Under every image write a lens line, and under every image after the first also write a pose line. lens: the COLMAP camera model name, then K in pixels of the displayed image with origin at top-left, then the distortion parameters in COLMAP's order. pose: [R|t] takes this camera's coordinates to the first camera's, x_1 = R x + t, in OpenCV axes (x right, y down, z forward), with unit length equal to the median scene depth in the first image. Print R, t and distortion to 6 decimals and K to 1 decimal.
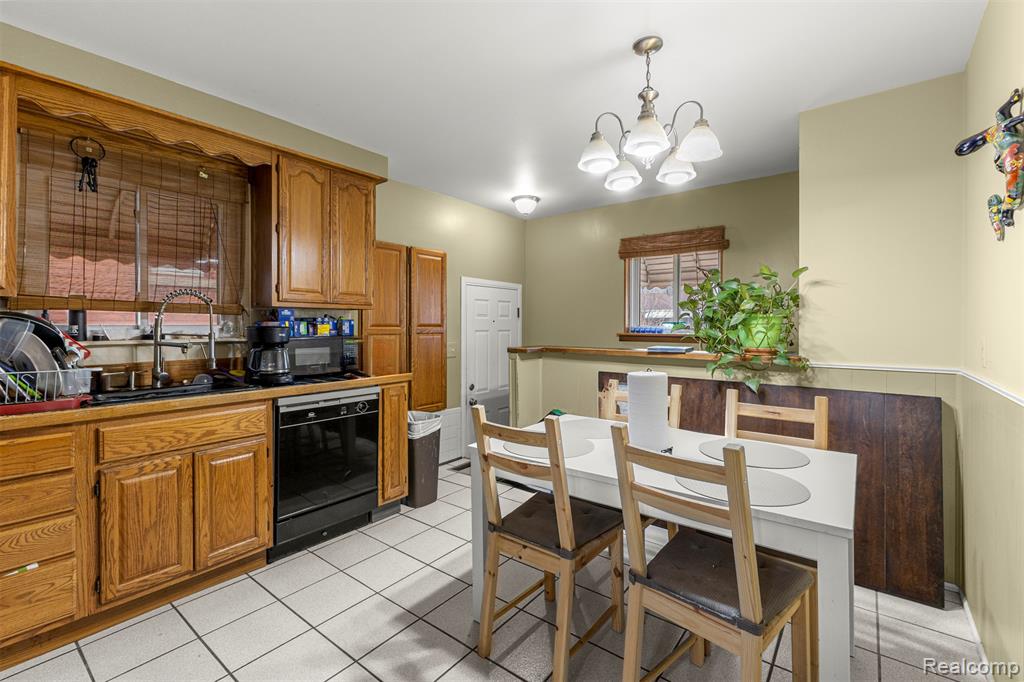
lens RADIAL K [[450.2, 0, 515.5], [0, 450.2, 328.0], [0, 0, 1]] dist [0.020396, -0.006305]
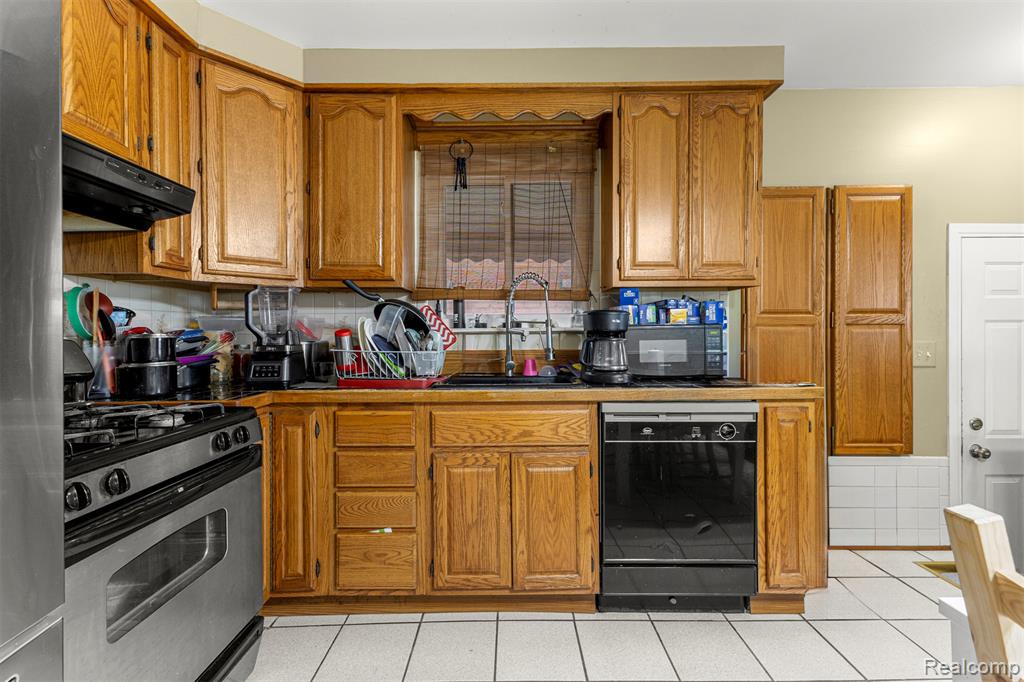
lens RADIAL K [[446.1, 0, 512.4], [0, 446.1, 332.0], [0, 0, 1]] dist [0.014495, -0.000523]
pose [[0.618979, 0.000083, -0.785408, -0.025334], [0.000701, 1.000000, 0.000659, 0.033357], [0.785407, -0.000958, 0.618978, 0.385748]]
